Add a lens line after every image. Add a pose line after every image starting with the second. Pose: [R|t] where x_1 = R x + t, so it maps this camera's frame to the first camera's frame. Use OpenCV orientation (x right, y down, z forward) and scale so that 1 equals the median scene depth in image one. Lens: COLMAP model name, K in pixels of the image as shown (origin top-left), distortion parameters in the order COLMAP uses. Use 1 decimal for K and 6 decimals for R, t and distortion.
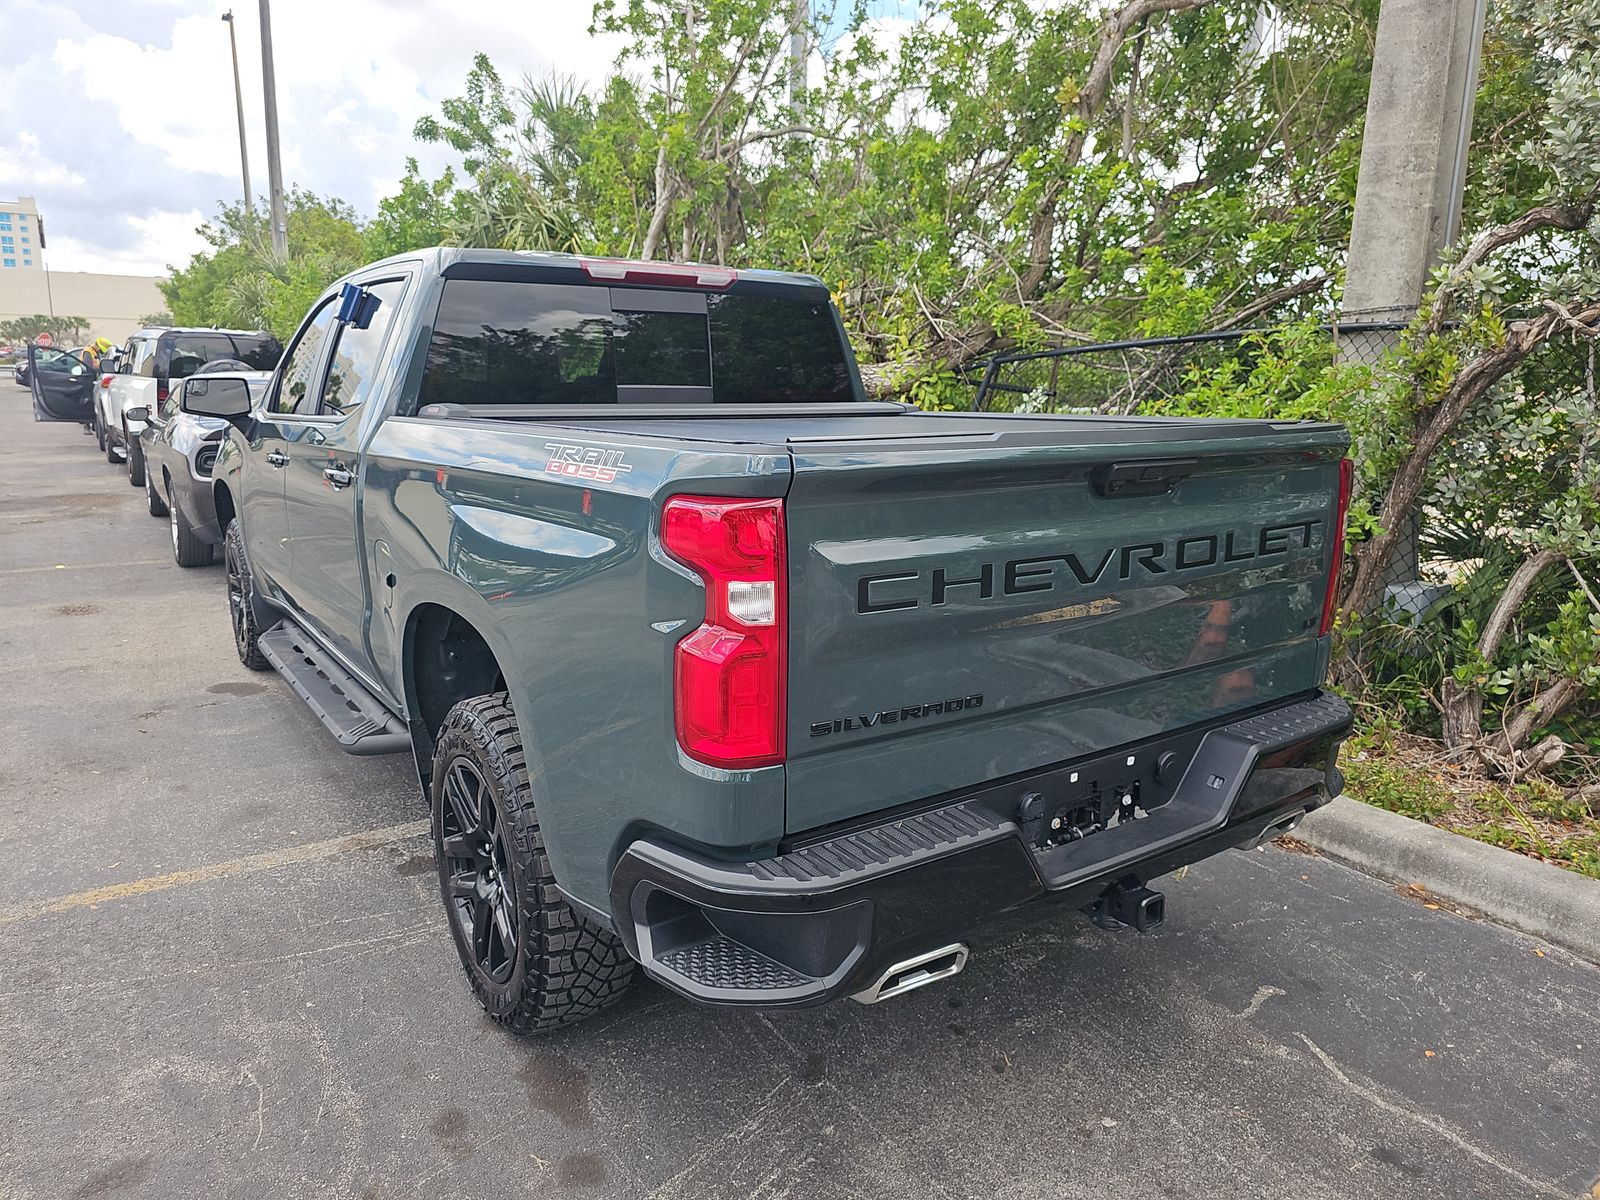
lens RADIAL K [[1055.4, 0, 800.0], [0, 1055.4, 600.0], [0, 0, 1]] dist [0.080237, 0.000757]
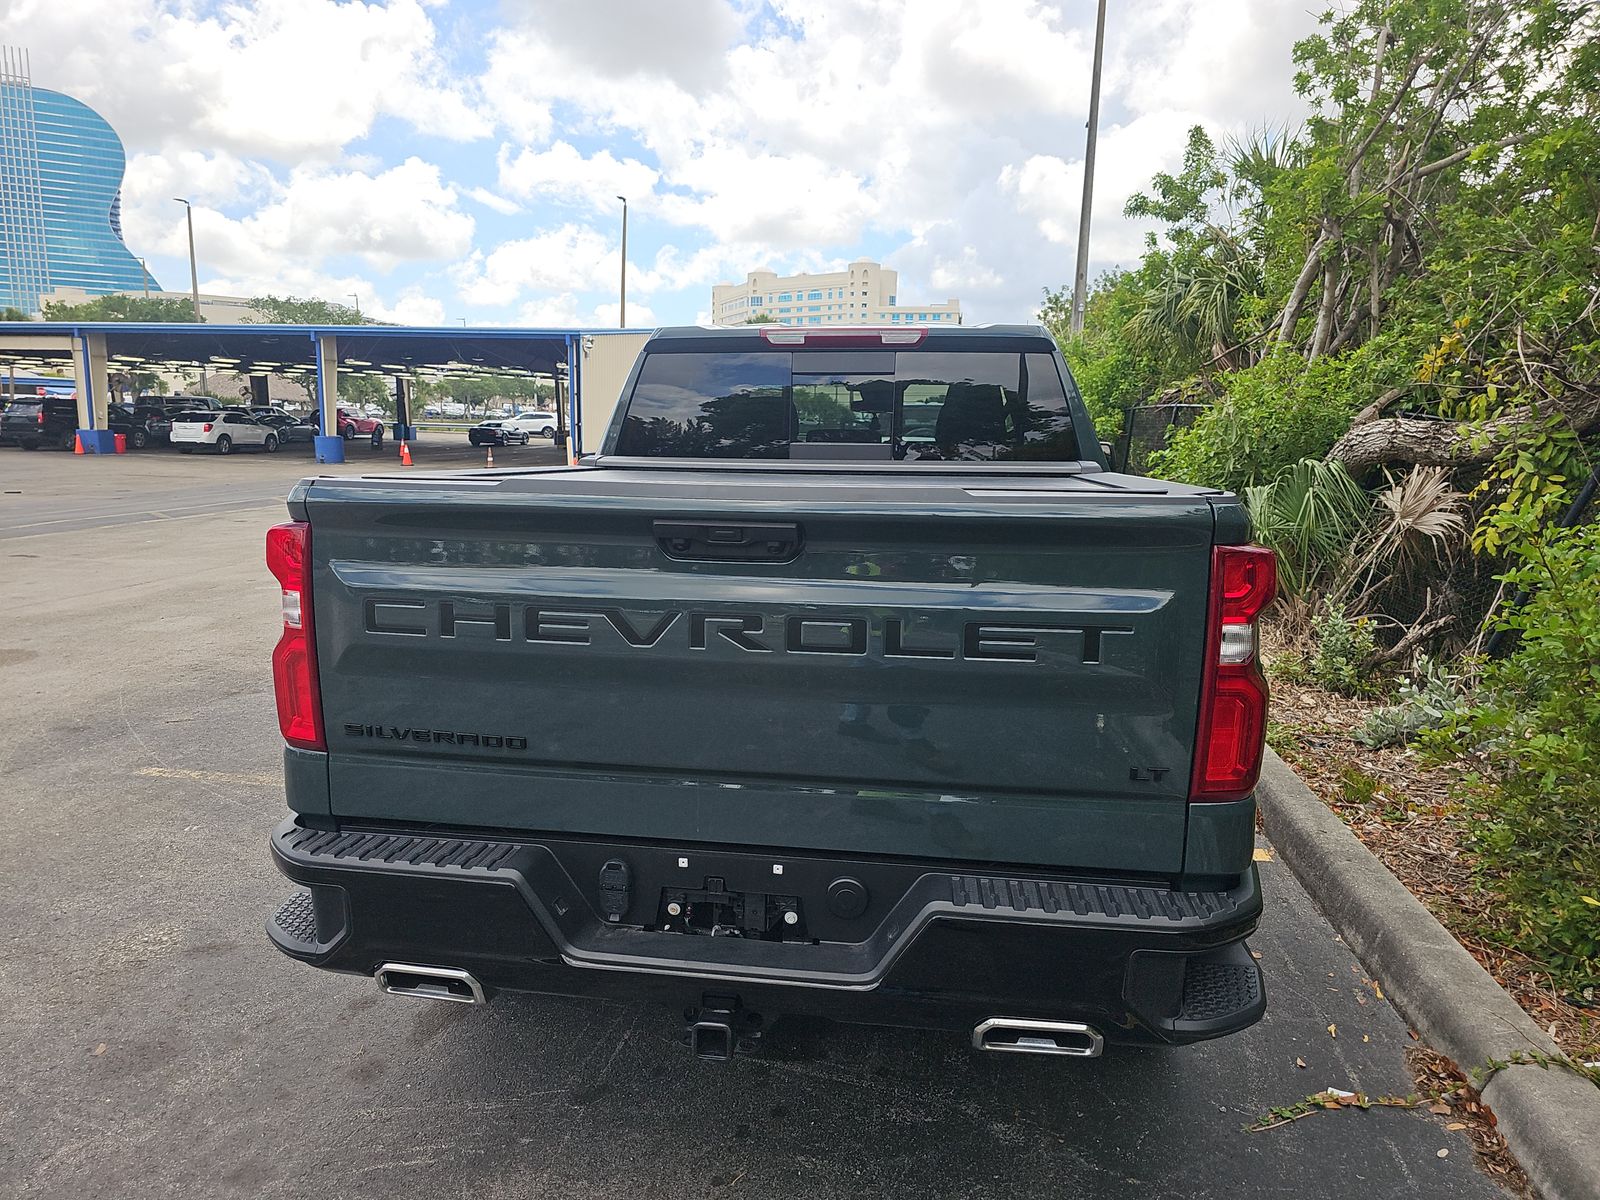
lens RADIAL K [[1071.6, 0, 800.0], [0, 1071.6, 600.0], [0, 0, 1]] dist [0.024718, -0.000774]
pose [[0.739599, 0.105014, -0.664805, 0.564855], [-0.145418, 0.989355, -0.005498, -0.039493], [0.657151, 0.100741, 0.746997, 0.220912]]
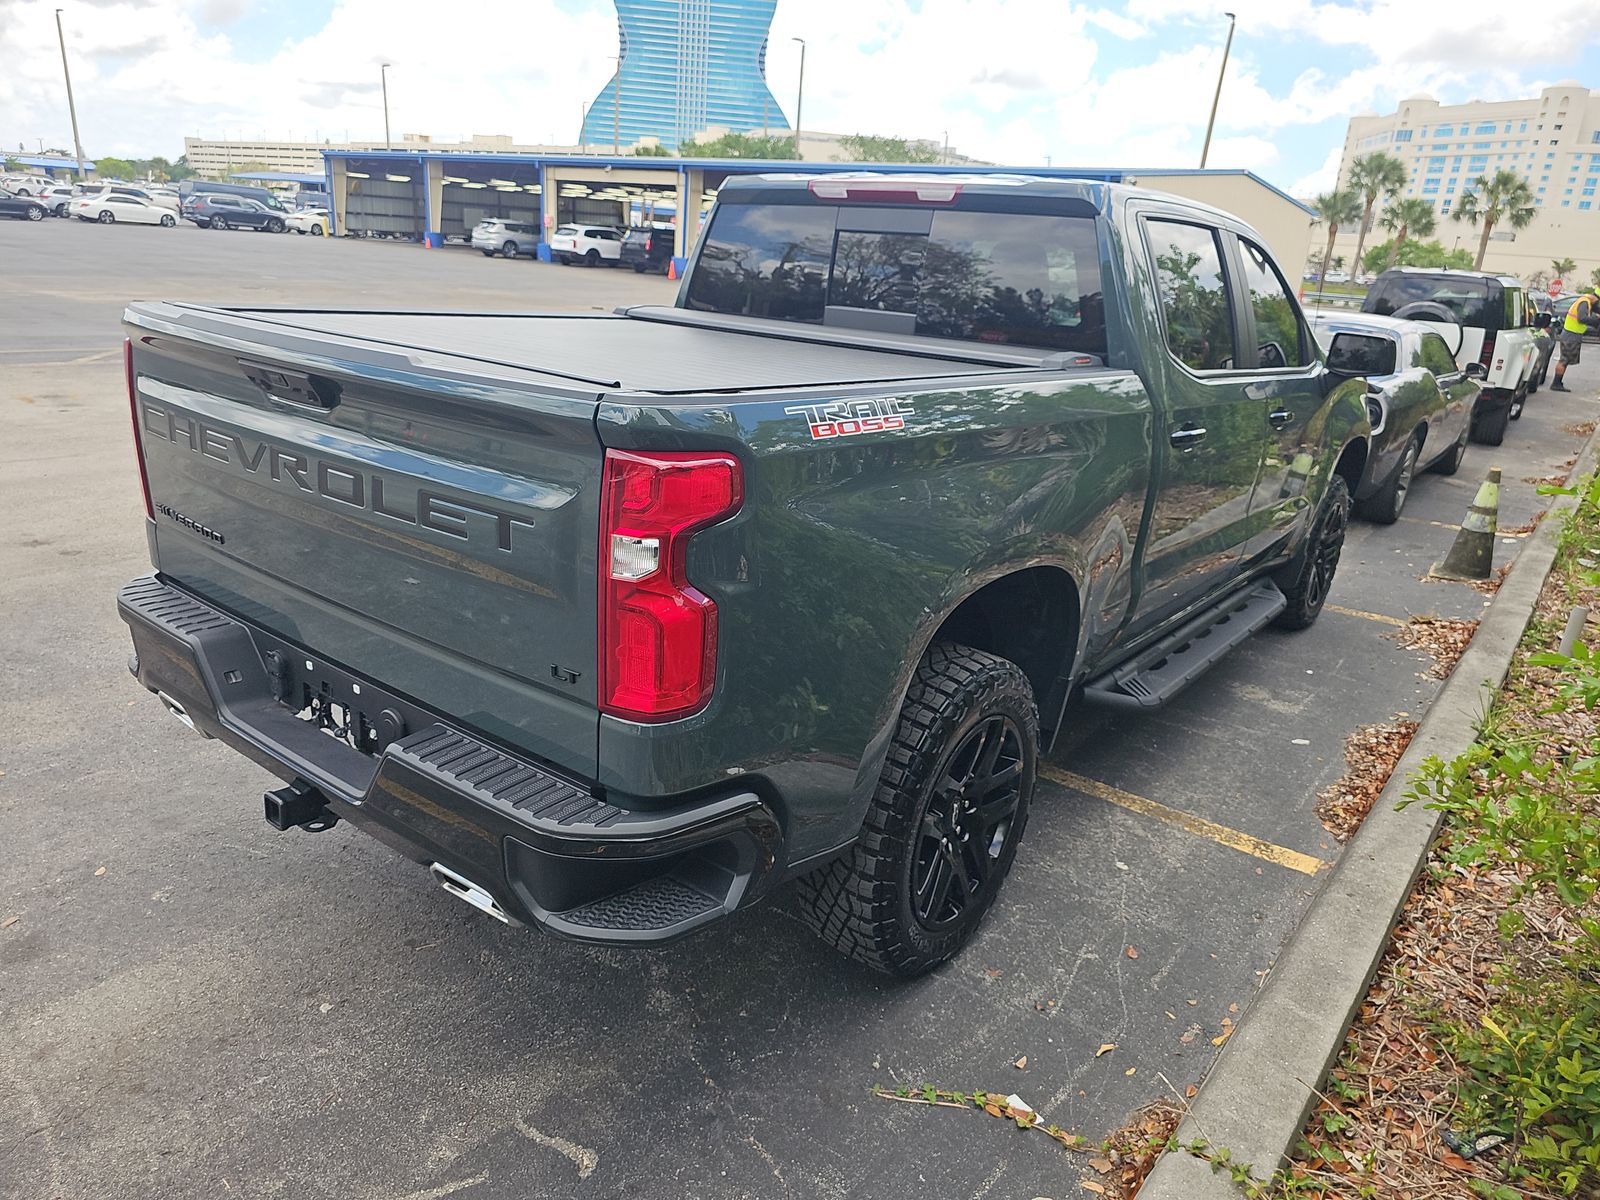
lens RADIAL K [[1055.4, 0, 800.0], [0, 1055.4, 600.0], [0, 0, 1]] dist [0.080237, 0.000757]
pose [[0.308973, 0.301378, -0.902057, 0.828399], [-0.261601, 0.938810, 0.224054, -0.158748], [0.914385, 0.166753, 0.368908, 0.646785]]
